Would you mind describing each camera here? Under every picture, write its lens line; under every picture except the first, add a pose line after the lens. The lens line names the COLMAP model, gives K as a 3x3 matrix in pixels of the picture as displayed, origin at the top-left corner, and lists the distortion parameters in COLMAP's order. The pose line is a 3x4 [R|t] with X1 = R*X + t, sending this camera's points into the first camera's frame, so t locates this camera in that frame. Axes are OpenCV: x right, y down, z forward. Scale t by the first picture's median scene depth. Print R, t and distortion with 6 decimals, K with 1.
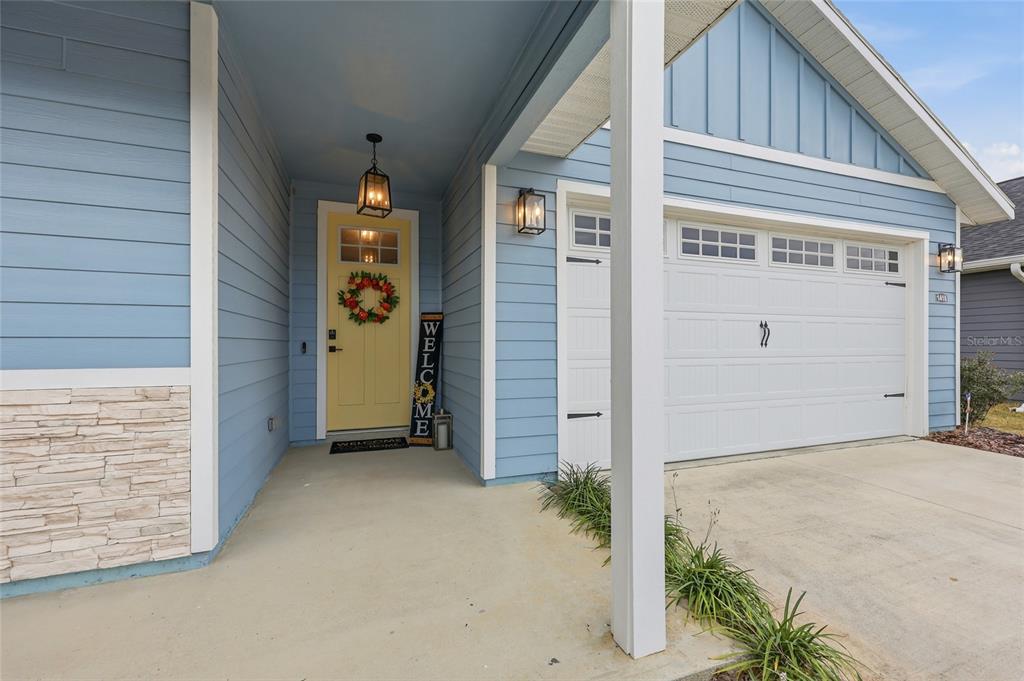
lens RADIAL K [[418.6, 0, 507.4], [0, 418.6, 342.5], [0, 0, 1]] dist [-0.000543, -0.000027]
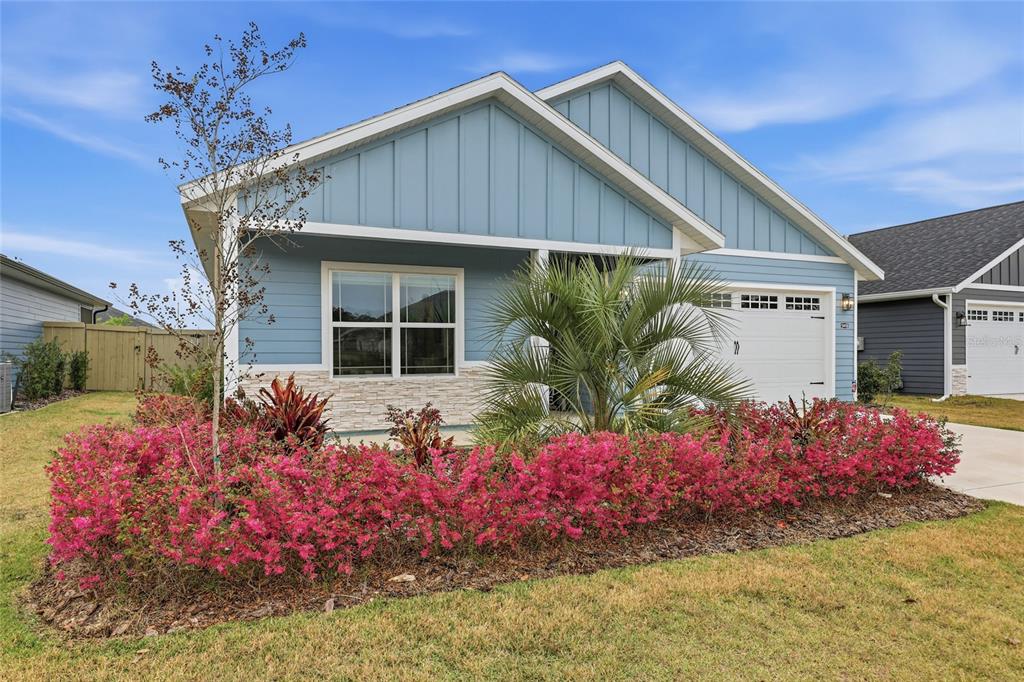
lens RADIAL K [[637.2, 0, 511.1], [0, 637.2, 345.6], [0, 0, 1]] dist [0.008055, 0.000829]
pose [[0.997021, -0.000283, 0.077128, -0.544537], [0.000827, 0.999975, -0.007022, -0.009532], [-0.077124, 0.007065, 0.996996, -1.586375]]
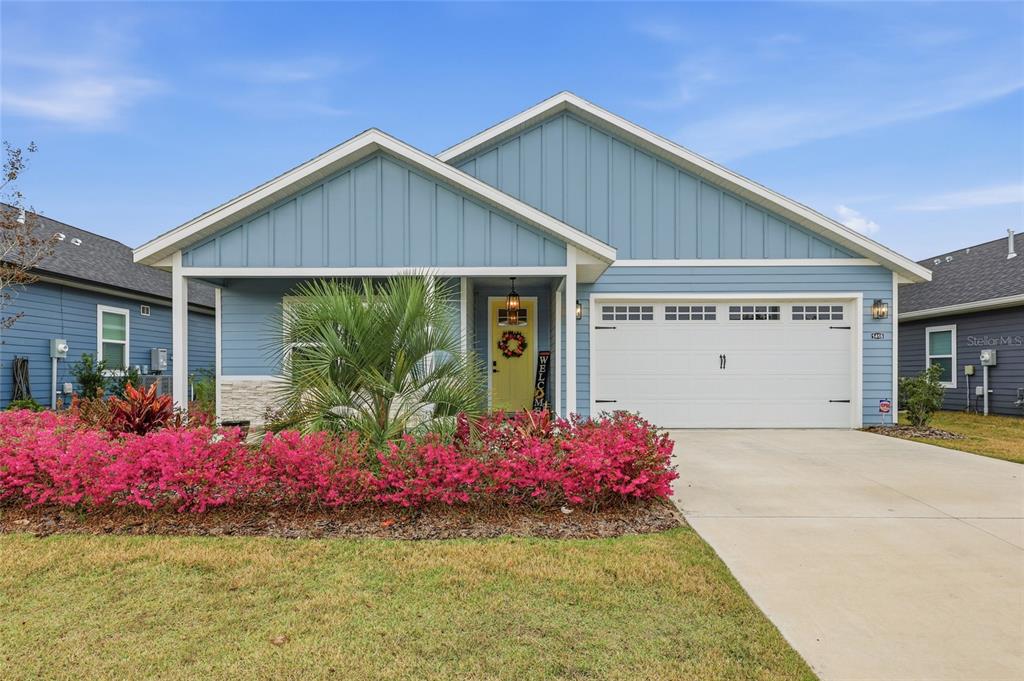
lens RADIAL K [[560.0, 0, 510.7], [0, 560.0, 369.7], [0, 0, 1]] dist [-0.004975, -0.000806]
pose [[0.939846, -0.002271, -0.341591, 0.535841], [0.002039, 0.999997, -0.001039, 0.012850], [0.341592, 0.000280, 0.939848, -1.407131]]
